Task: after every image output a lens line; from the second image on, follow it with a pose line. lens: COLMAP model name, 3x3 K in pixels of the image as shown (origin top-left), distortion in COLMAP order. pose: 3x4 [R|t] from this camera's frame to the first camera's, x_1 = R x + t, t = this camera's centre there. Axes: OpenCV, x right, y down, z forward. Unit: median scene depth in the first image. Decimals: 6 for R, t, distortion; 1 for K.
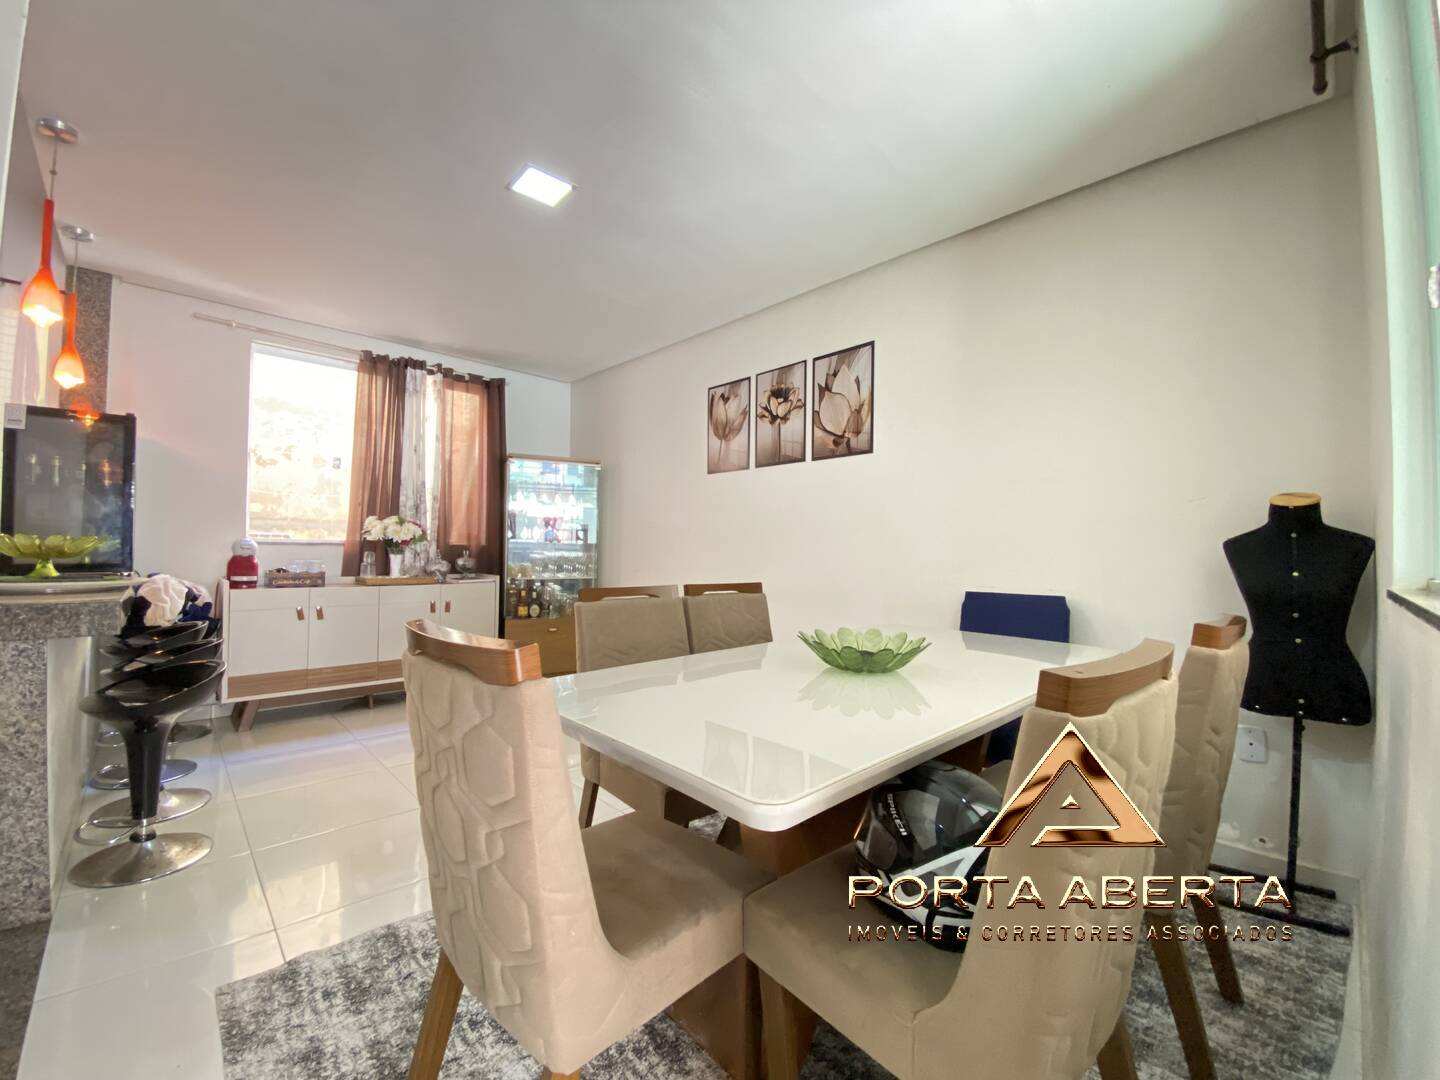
lens RADIAL K [[586.9, 0, 714.1], [0, 586.9, 539.9], [0, 0, 1]] dist [0.022802, -0.021978]
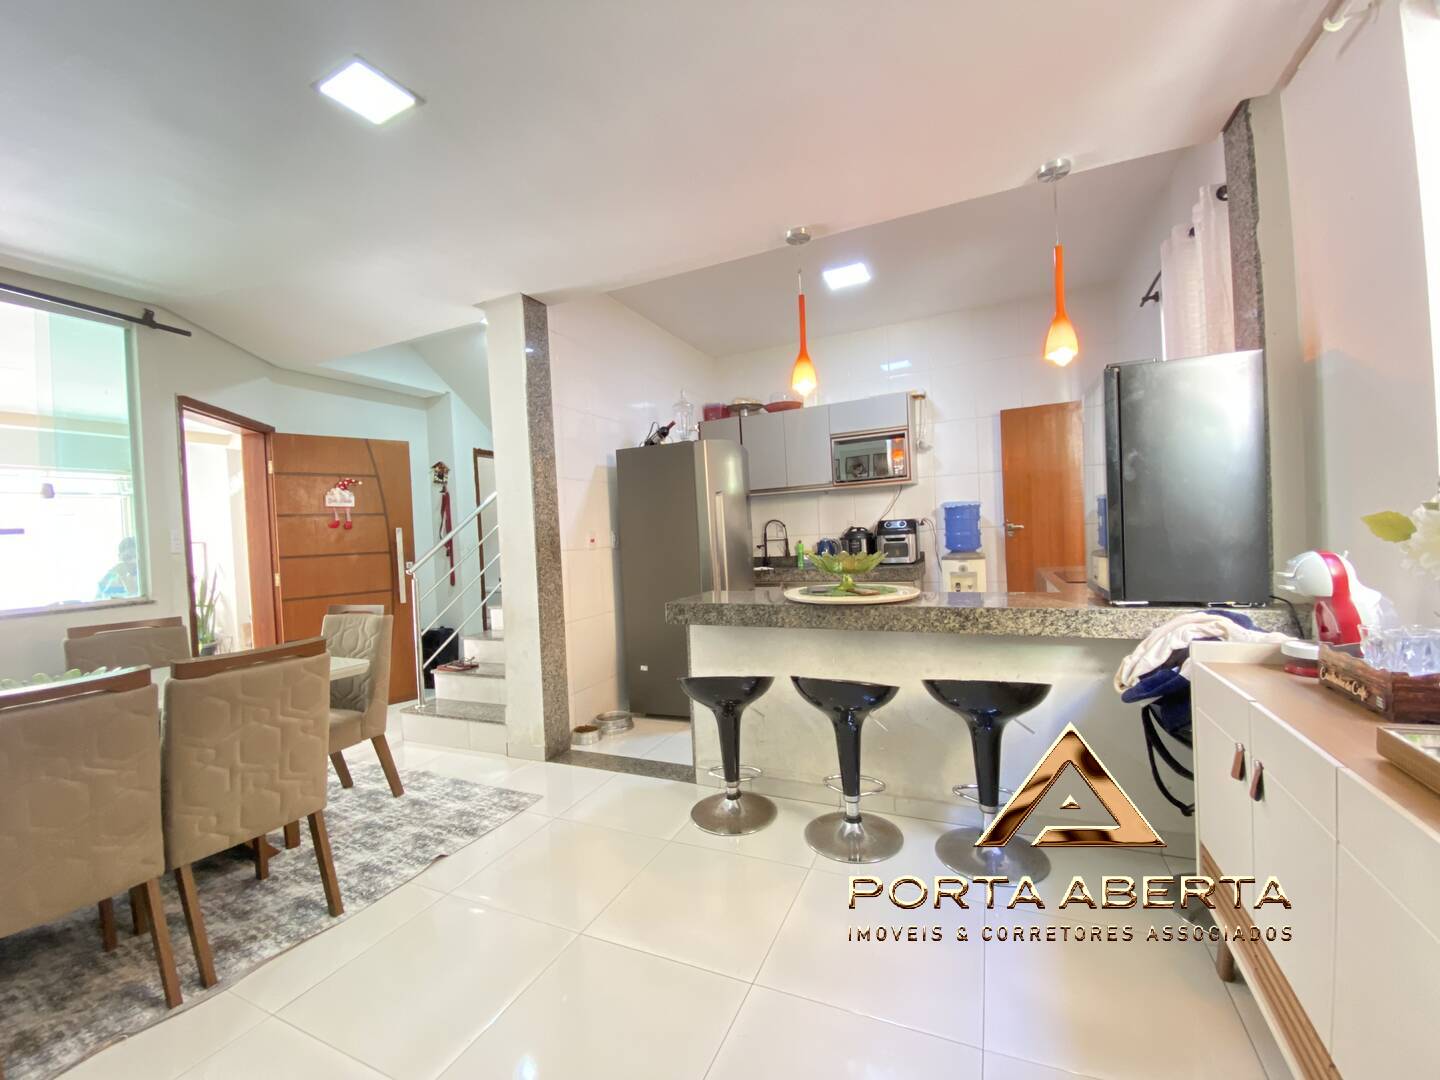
lens RADIAL K [[586.9, 0, 714.1], [0, 586.9, 539.9], [0, 0, 1]] dist [0.022802, -0.021978]
pose [[-0.922220, 0.034999, -0.385079, -0.241929], [0.037209, 0.999306, 0.001711, -0.030095], [0.384872, -0.012750, -0.922882, 1.148706]]
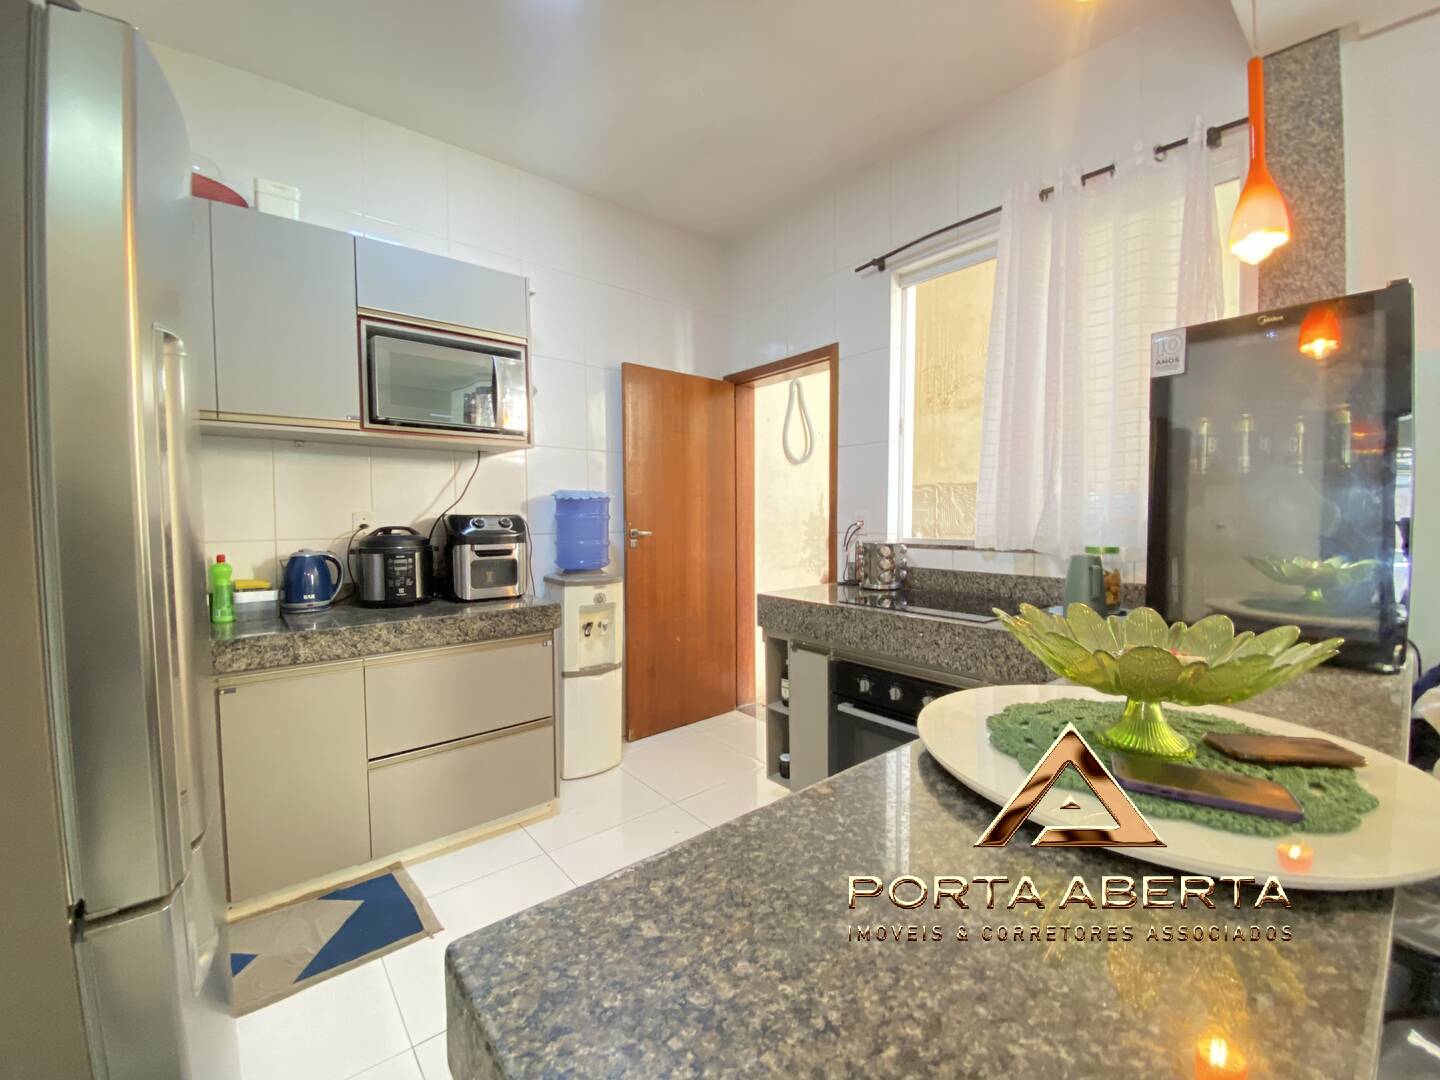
lens RADIAL K [[586.9, 0, 714.1], [0, 586.9, 539.9], [0, 0, 1]] dist [0.022802, -0.021978]
pose [[-0.073269, 0.024649, -0.997008, -0.446611], [0.013285, 0.999630, 0.023737, -0.040137], [0.997224, -0.011506, -0.073570, 0.443190]]
